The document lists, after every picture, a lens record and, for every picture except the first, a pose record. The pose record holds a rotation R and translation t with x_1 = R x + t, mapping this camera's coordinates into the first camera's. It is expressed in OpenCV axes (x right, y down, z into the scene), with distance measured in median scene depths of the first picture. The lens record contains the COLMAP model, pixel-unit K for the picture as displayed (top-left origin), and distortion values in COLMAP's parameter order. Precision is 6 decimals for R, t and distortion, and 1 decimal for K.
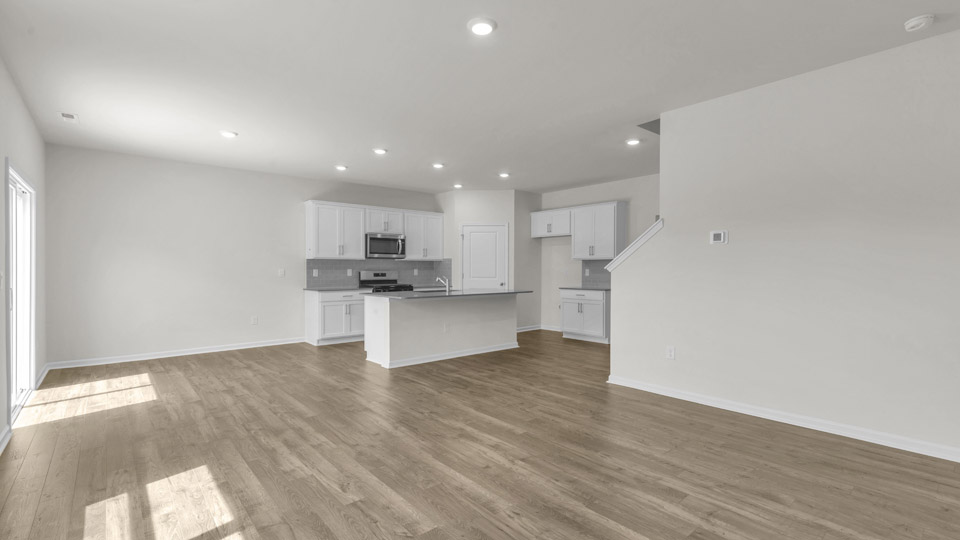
lens RADIAL K [[434.0, 0, 479.3], [0, 434.0, 273.0], [0, 0, 1]] dist [0.001501, 0.000714]
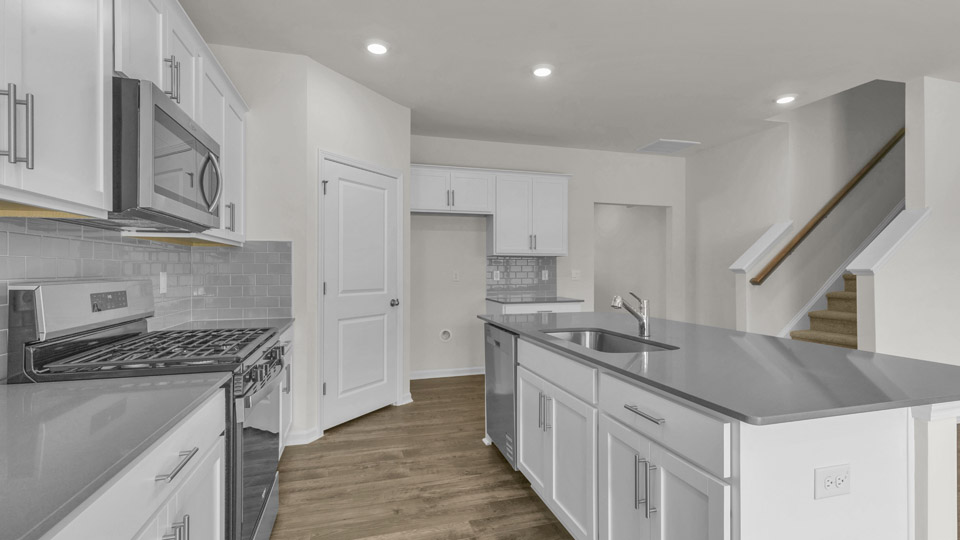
lens RADIAL K [[434.0, 0, 479.3], [0, 434.0, 273.0], [0, 0, 1]] dist [0.001501, 0.000714]
pose [[0.411672, -0.006854, 0.911306, -0.351323], [0.009302, 0.999951, 0.003318, -0.007733], [-0.911285, 0.007111, 0.411716, 0.762891]]
